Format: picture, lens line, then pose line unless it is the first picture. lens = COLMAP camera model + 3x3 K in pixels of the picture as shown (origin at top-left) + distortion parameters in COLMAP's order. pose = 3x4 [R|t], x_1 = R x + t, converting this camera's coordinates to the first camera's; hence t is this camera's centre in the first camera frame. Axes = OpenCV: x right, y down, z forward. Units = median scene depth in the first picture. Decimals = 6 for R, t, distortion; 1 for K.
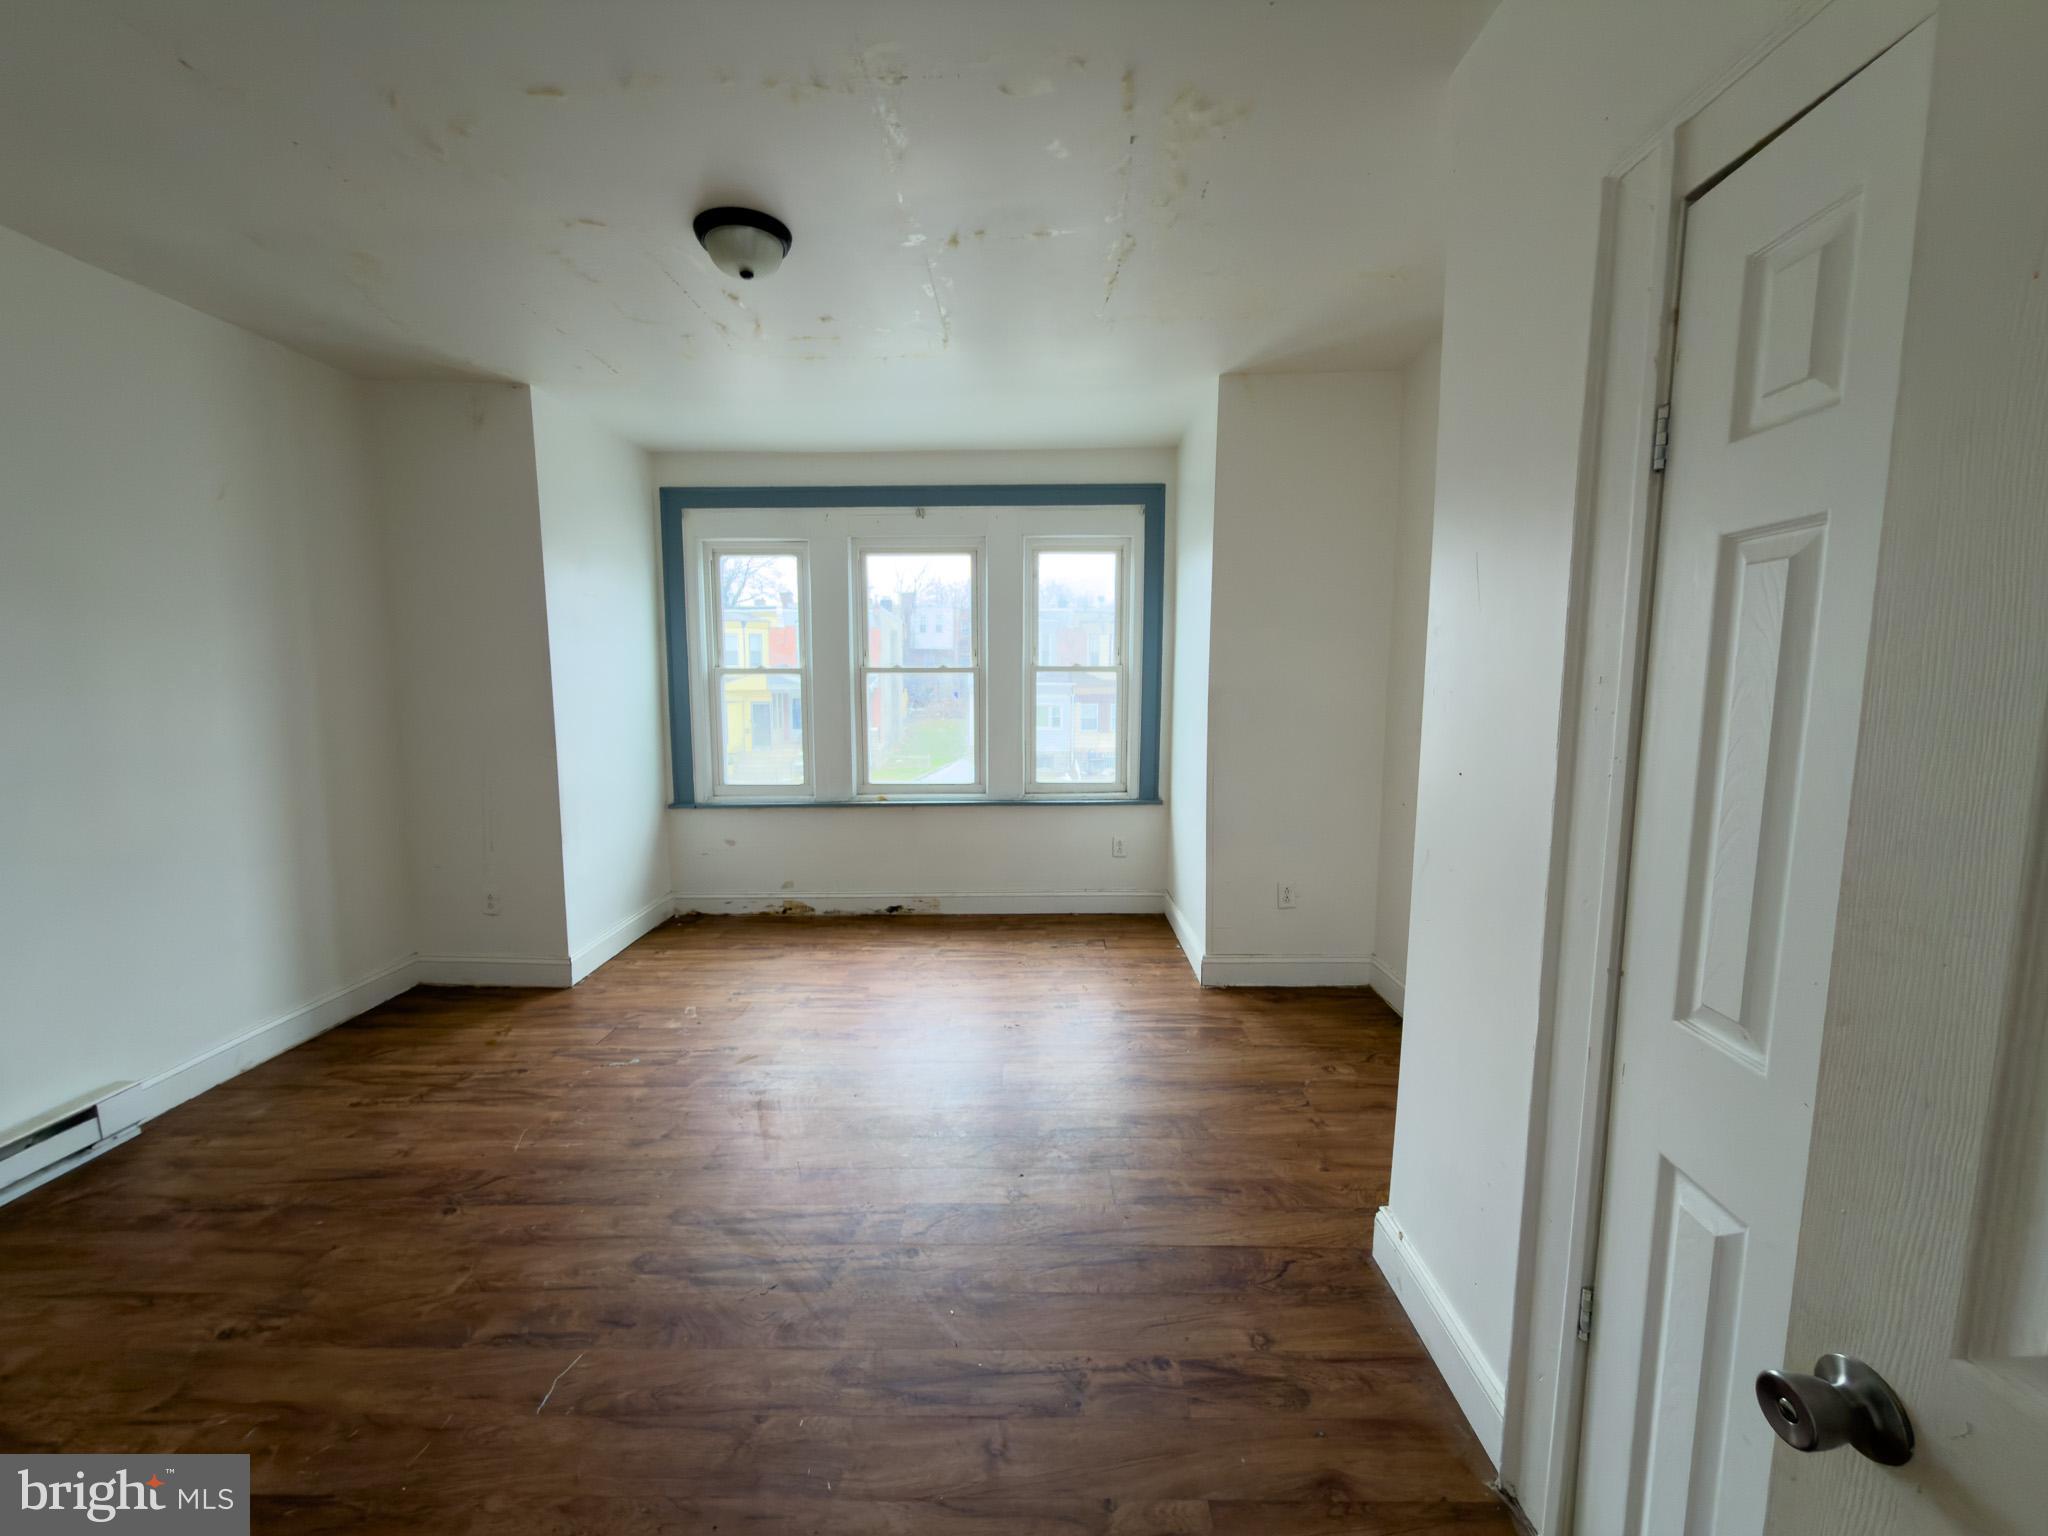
lens RADIAL K [[812.5, 0, 1027.4], [0, 812.5, 768.3], [0, 0, 1]] dist [-0.000619, 0.000023]
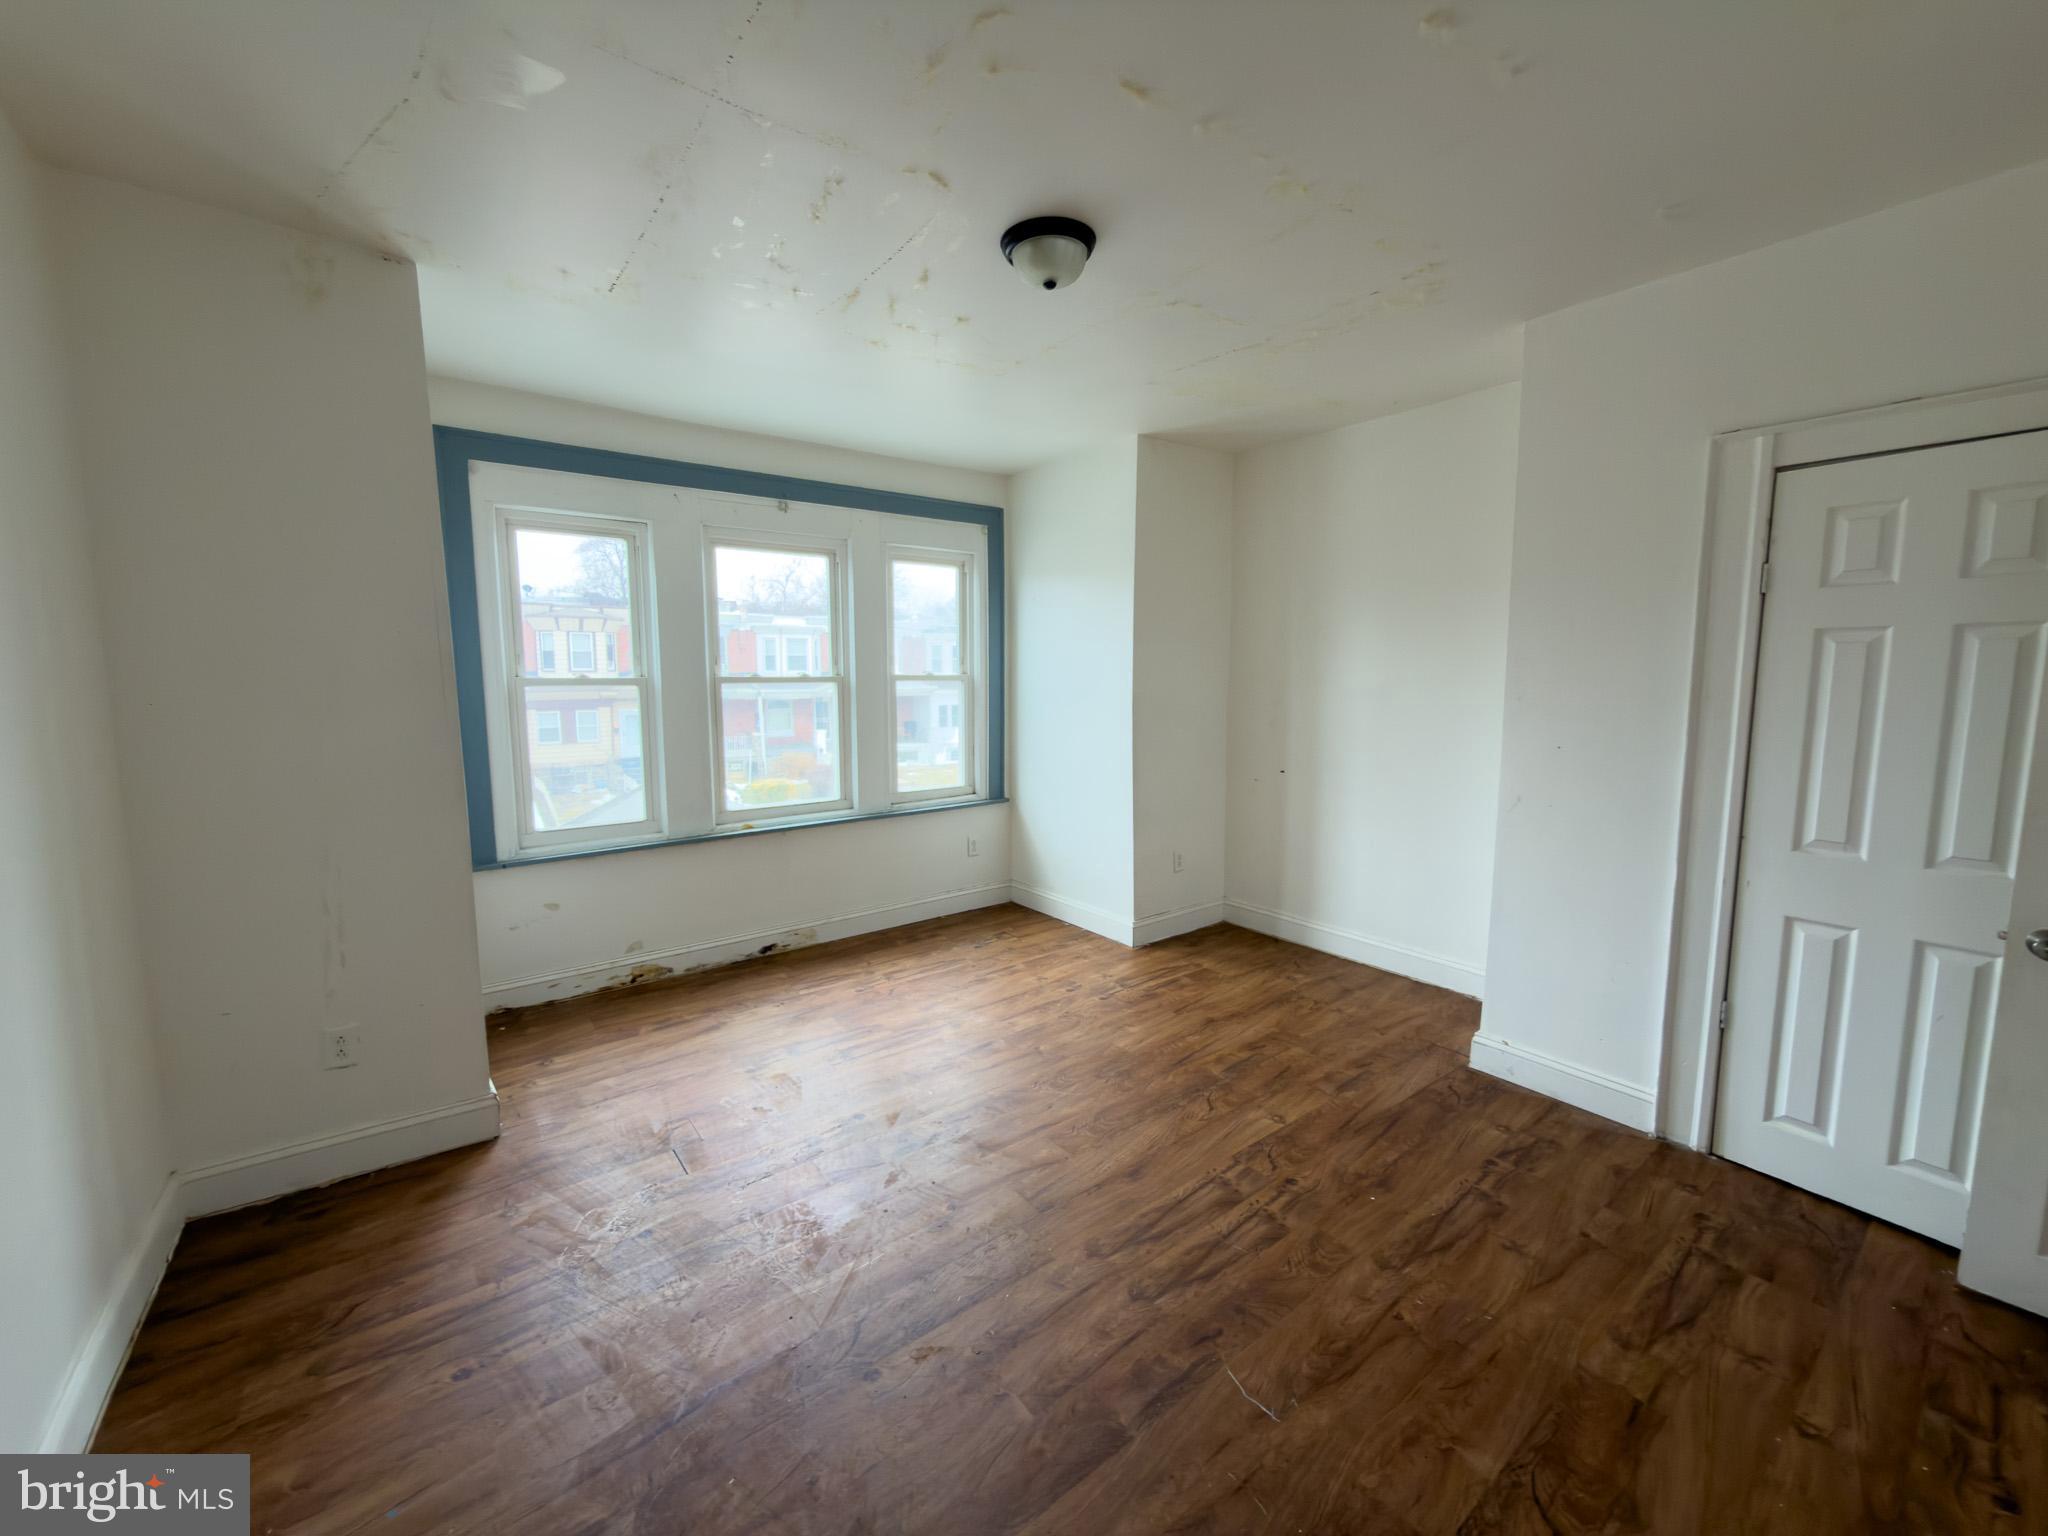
lens RADIAL K [[812.5, 0, 1025.6], [0, 812.5, 766.5], [0, 0, 1]] dist [-0.000619, 0.000023]
pose [[0.786612, -0.070256, 0.613438, -0.628447], [0.072330, 0.997150, 0.021453, -0.031843], [-0.613197, 0.027495, 0.789451, 0.161598]]
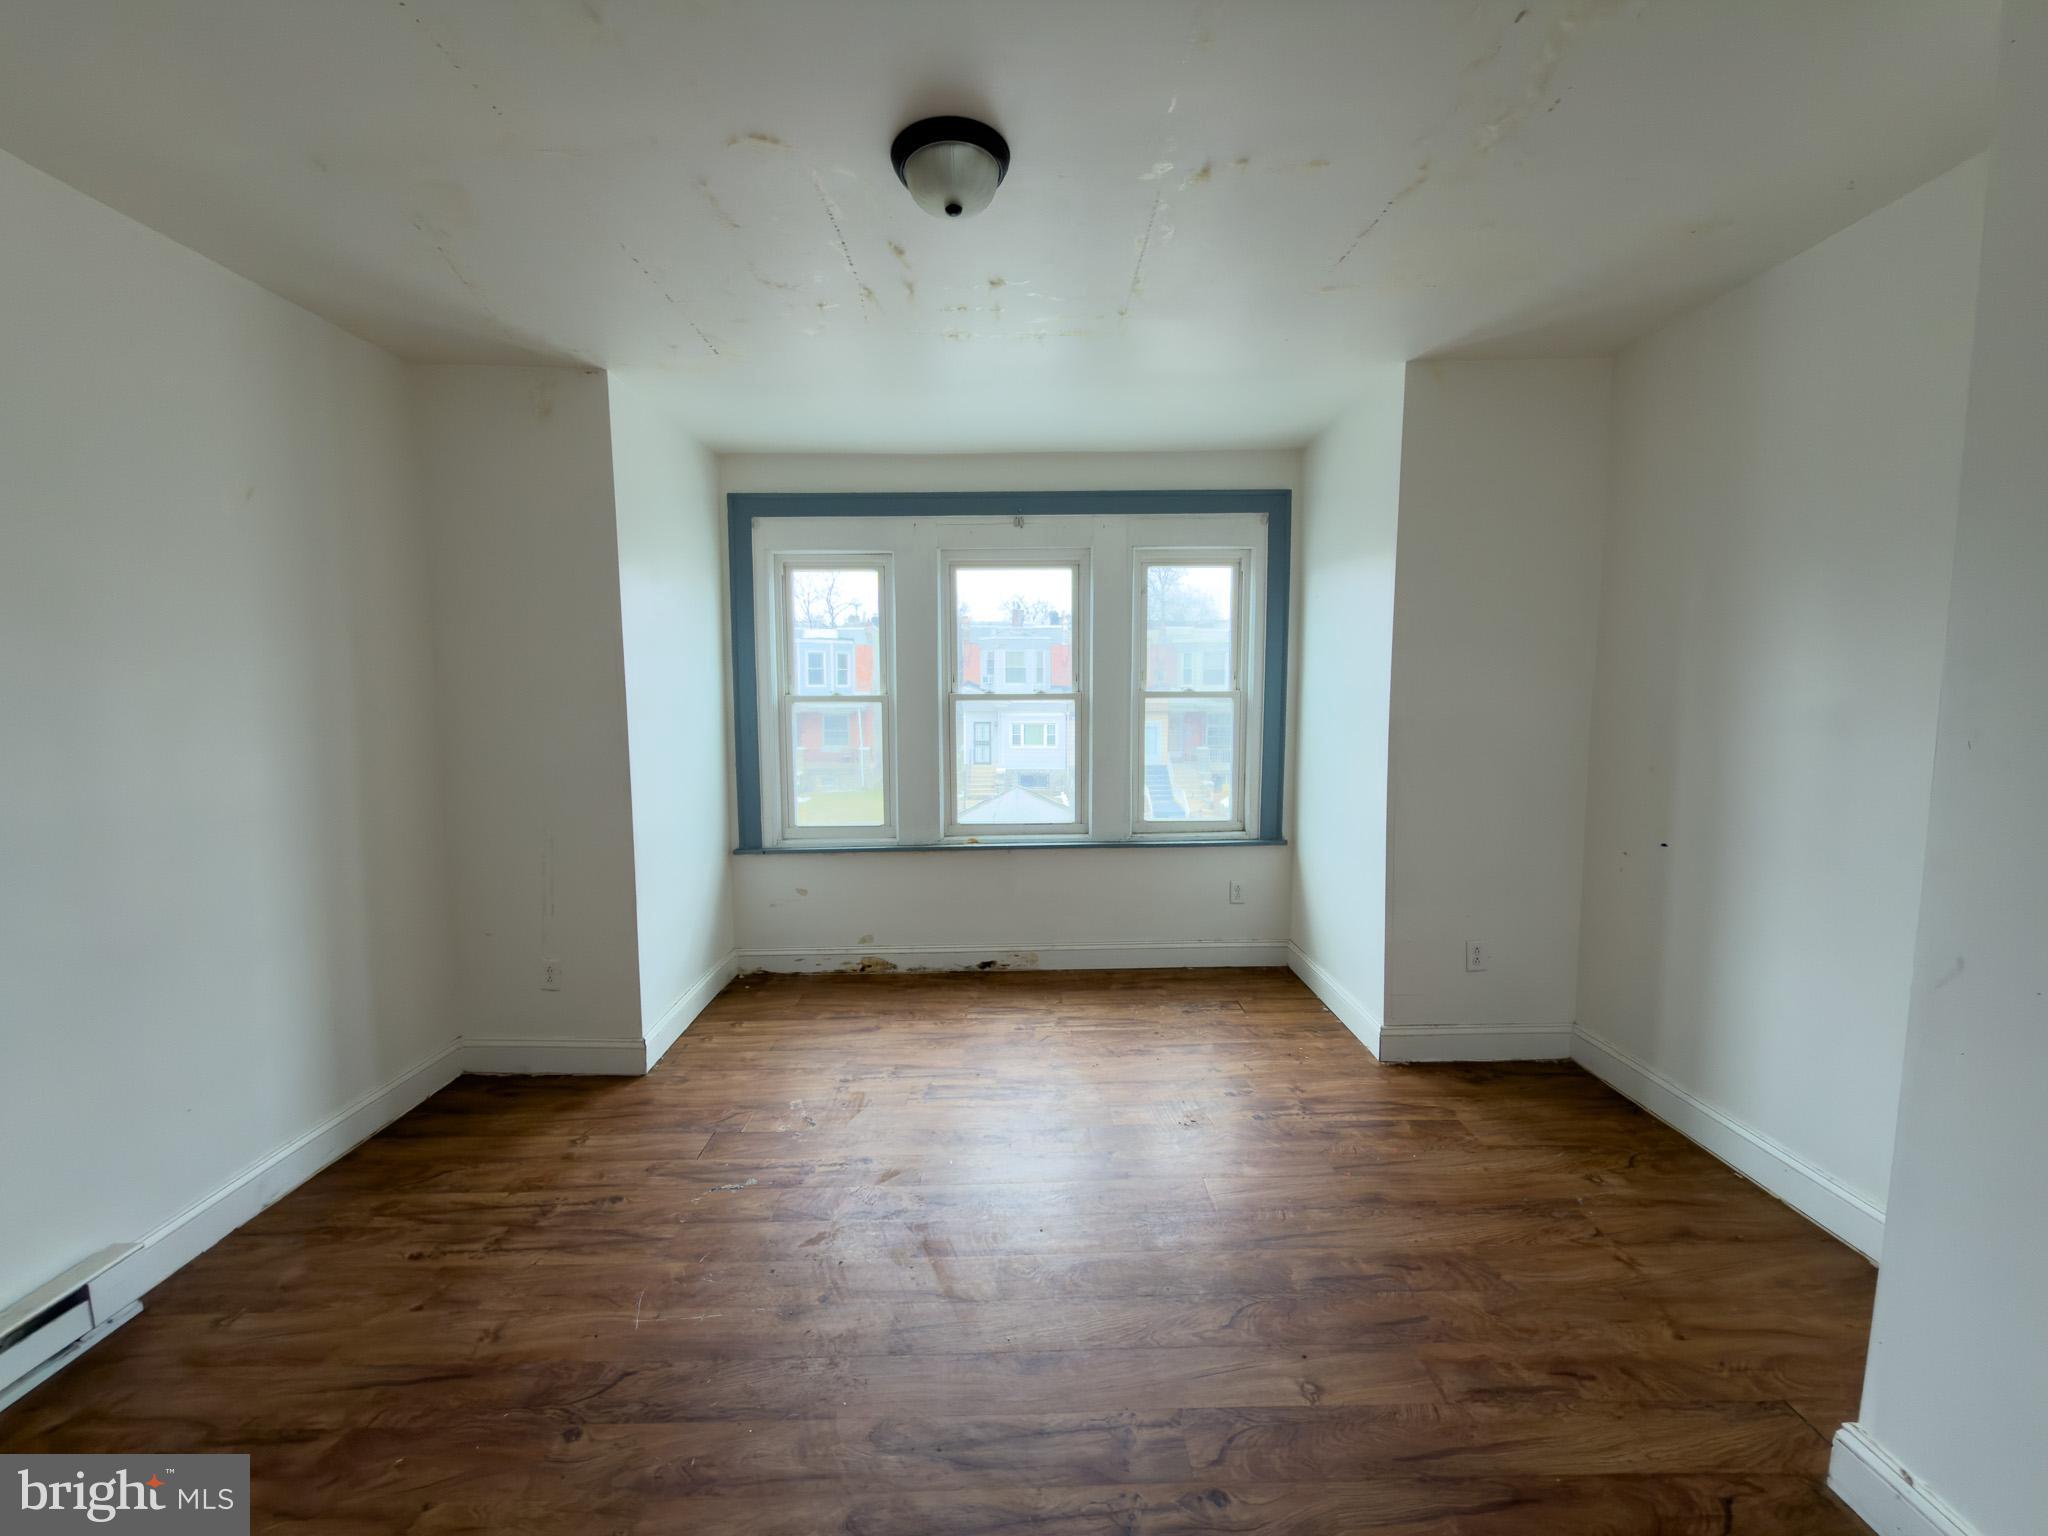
lens RADIAL K [[812.5, 0, 1025.6], [0, 812.5, 769.6], [0, 0, 1]] dist [-0.000619, 0.000023]
pose [[0.999743, -0.007473, 0.021395, -0.184440], [0.007867, 0.999800, -0.018402, -0.031915], [-0.021253, 0.018566, 0.999602, 0.139054]]
